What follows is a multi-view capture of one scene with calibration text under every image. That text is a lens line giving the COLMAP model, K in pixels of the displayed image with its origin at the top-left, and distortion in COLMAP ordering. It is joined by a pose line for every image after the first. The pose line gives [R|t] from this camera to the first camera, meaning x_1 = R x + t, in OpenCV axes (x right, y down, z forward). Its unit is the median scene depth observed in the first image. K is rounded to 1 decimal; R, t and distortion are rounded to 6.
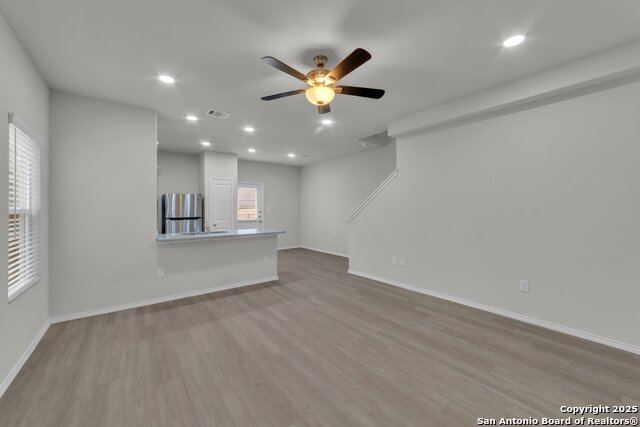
lens RADIAL K [[251.1, 0, 314.5], [0, 251.1, 208.1], [0, 0, 1]] dist [-0.006201, 0.001178]
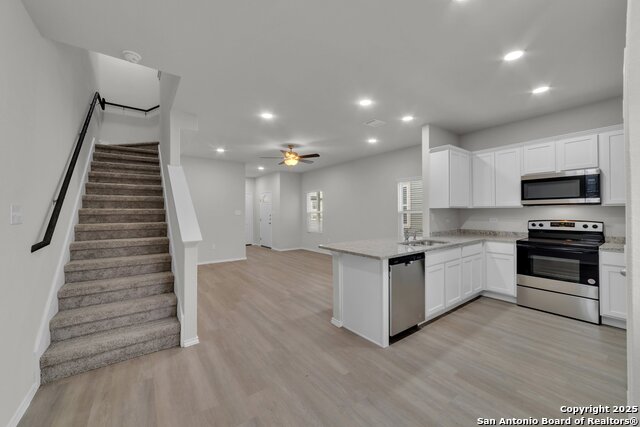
lens RADIAL K [[251.1, 0, 314.7], [0, 251.1, 212.2], [0, 0, 1]] dist [-0.006201, 0.001178]
pose [[-0.999486, 0.012361, 0.029576, -0.167439], [0.012416, 0.999921, 0.001685, 0.002353], [-0.029552, 0.002051, -0.999561, 2.175997]]
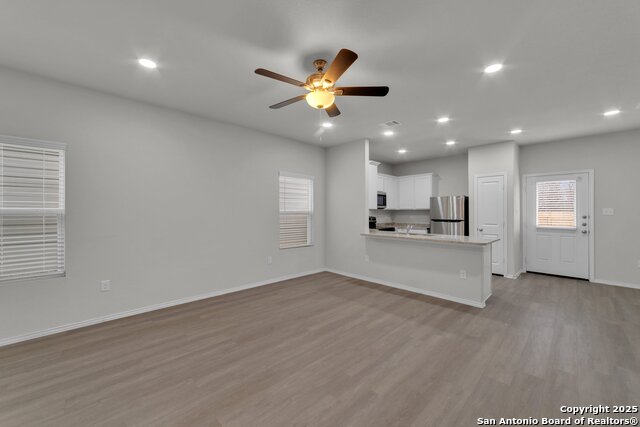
lens RADIAL K [[251.1, 0, 318.7], [0, 251.1, 211.4], [0, 0, 1]] dist [-0.006201, 0.001178]
pose [[0.119866, 0.005484, -0.992775, 0.691546], [-0.001767, 0.999984, 0.005310, -0.001563], [0.992789, 0.001118, 0.119874, 0.583860]]
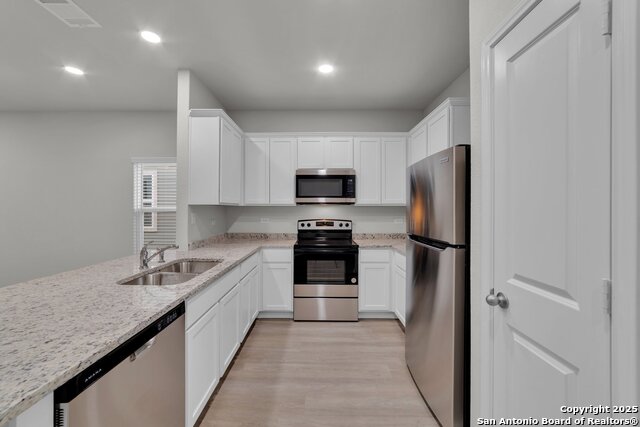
lens RADIAL K [[251.1, 0, 317.8], [0, 251.1, 209.0], [0, 0, 1]] dist [-0.006201, 0.001178]
pose [[-0.618825, 0.000890, -0.785529, -0.322544], [-0.000186, 0.999999, 0.001280, 0.004742], [0.785529, 0.000938, -0.618824, 1.752310]]
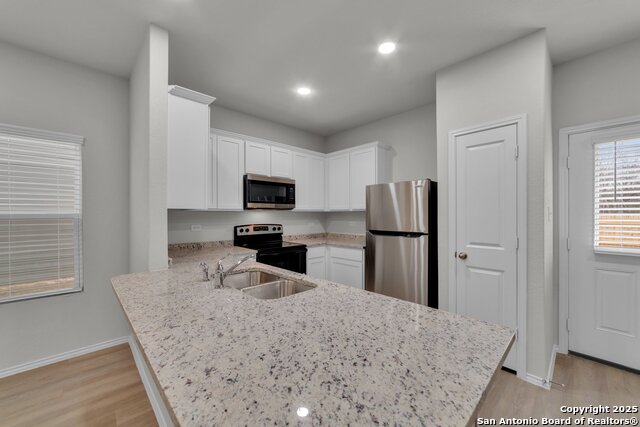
lens RADIAL K [[251.1, 0, 318.1], [0, 251.1, 215.4], [0, 0, 1]] dist [-0.006201, 0.001178]
pose [[0.105451, 0.007488, -0.994396, -0.081708], [0.001428, 0.999969, 0.007681, 0.003616], [0.994423, -0.002230, 0.105437, 1.291147]]
